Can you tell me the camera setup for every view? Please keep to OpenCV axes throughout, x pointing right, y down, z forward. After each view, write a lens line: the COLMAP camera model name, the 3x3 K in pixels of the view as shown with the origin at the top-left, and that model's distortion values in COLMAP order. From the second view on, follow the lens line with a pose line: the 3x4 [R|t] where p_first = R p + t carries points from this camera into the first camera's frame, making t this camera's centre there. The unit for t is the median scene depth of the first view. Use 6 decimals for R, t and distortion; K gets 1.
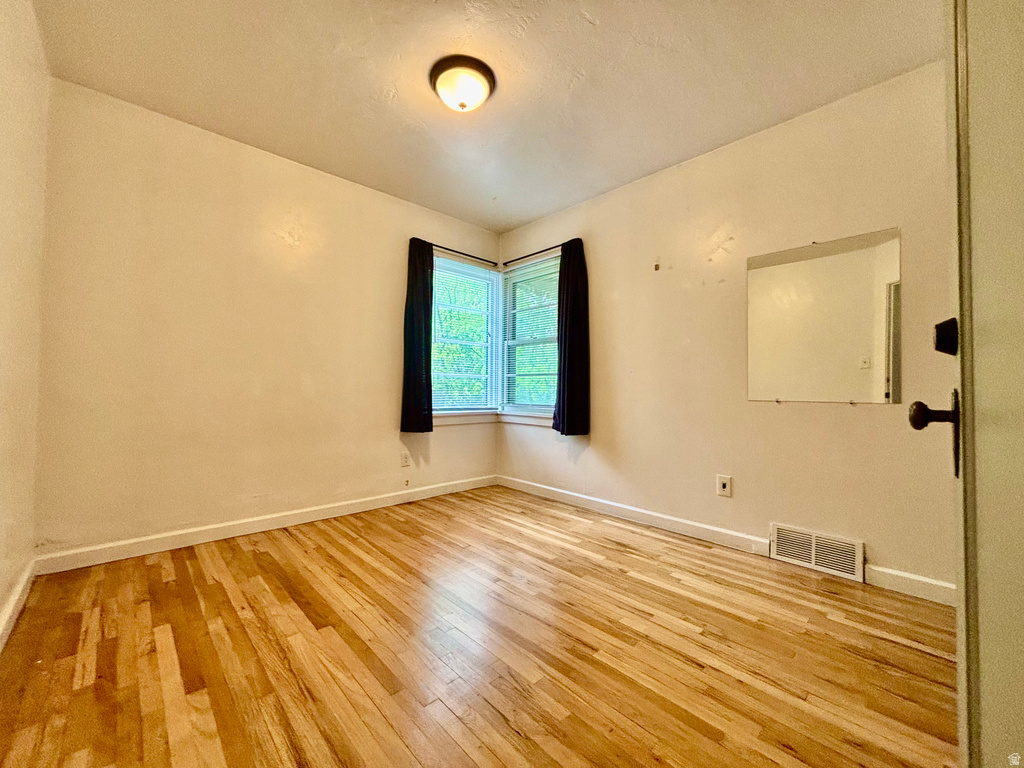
lens RADIAL K [[412.8, 0, 511.4], [0, 412.8, 381.4], [0, 0, 1]] dist [0.006540, -0.000098]
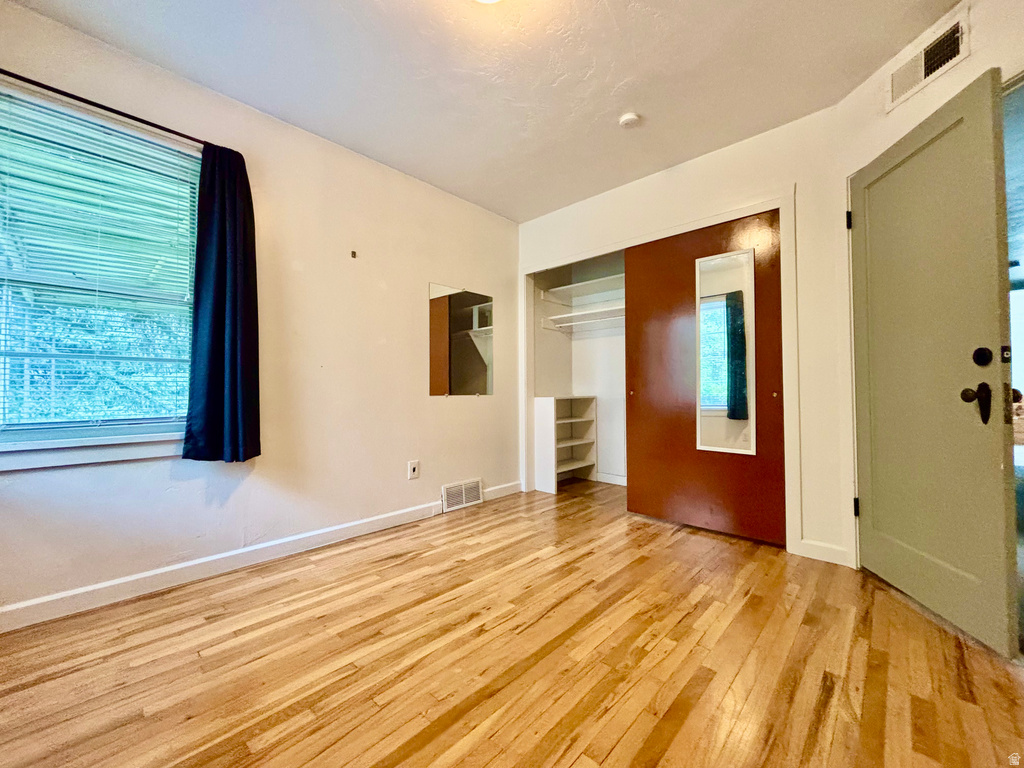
lens RADIAL K [[412.8, 0, 511.4], [0, 412.8, 381.4], [0, 0, 1]] dist [0.006540, -0.000098]
pose [[-0.058301, 0.011025, 0.998238, -0.666534], [-0.013846, 0.999834, -0.011851, 0.014086], [-0.998203, -0.014512, -0.058139, 0.800690]]
